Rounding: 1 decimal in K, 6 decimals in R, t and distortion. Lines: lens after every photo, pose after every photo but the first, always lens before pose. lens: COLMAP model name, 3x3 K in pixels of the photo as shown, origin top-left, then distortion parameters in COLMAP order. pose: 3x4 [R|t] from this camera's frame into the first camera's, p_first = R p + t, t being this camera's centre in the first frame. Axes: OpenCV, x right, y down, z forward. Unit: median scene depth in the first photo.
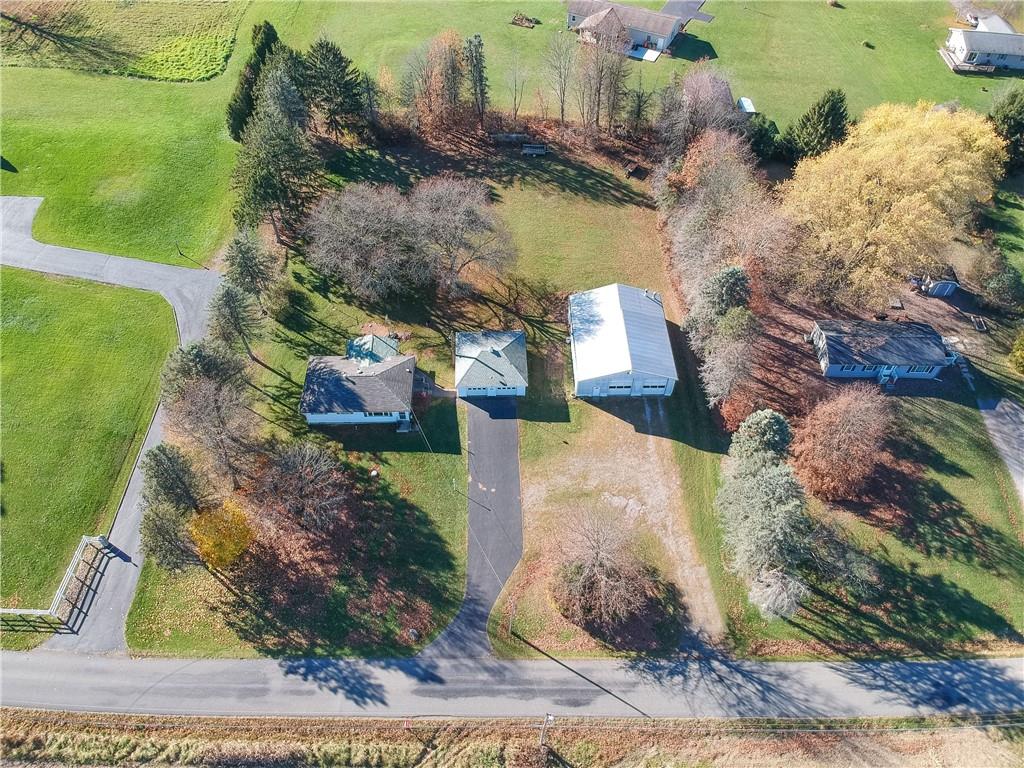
lens RADIAL K [[736.4, 0, 512.0], [0, 736.4, 384.0], [0, 0, 1]] dist [0.068123, -0.134553]
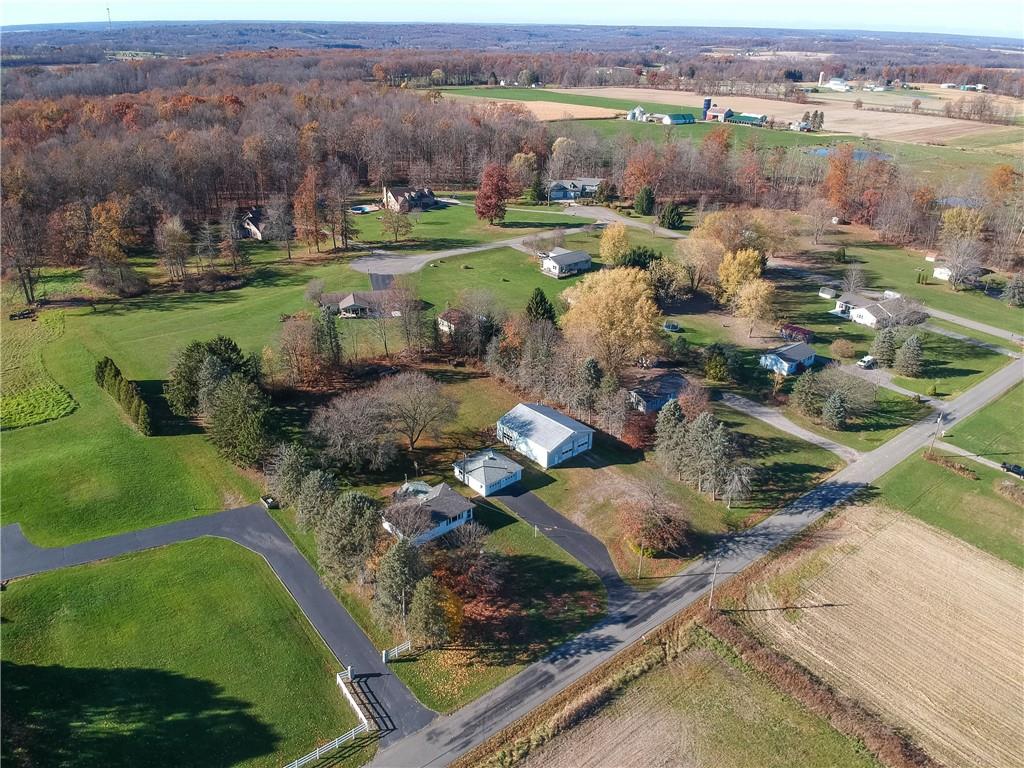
lens RADIAL K [[737.3, 0, 512.0], [0, 737.3, 384.0], [0, 0, 1]] dist [0.162487, -0.427587]
pose [[0.768315, -0.274283, 0.578326, -0.782477], [0.491182, 0.831985, -0.257957, 0.224970], [-0.410405, 0.482256, 0.773949, -0.186026]]
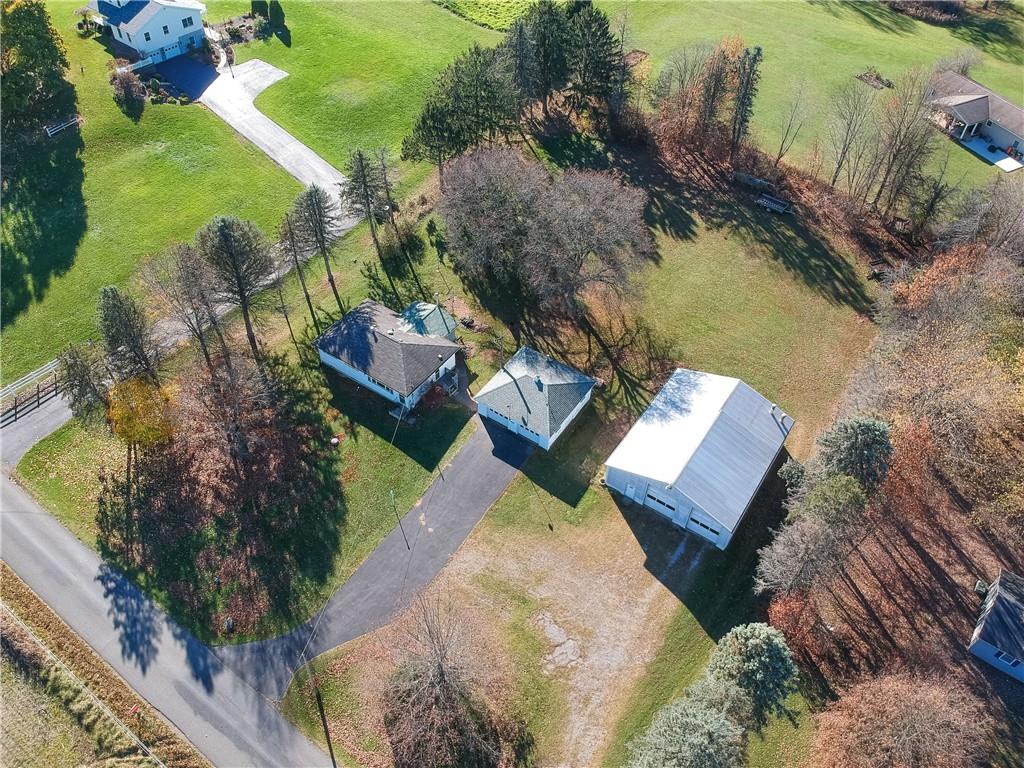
lens RADIAL K [[746.0, 0, 512.0], [0, 746.0, 384.0], [0, 0, 1]] dist [0.050486, -0.098104]
pose [[0.810318, 0.436621, -0.390827, 0.269509], [-0.462476, 0.886088, 0.031042, -0.054457], [0.359861, 0.155595, 0.919940, 0.255214]]
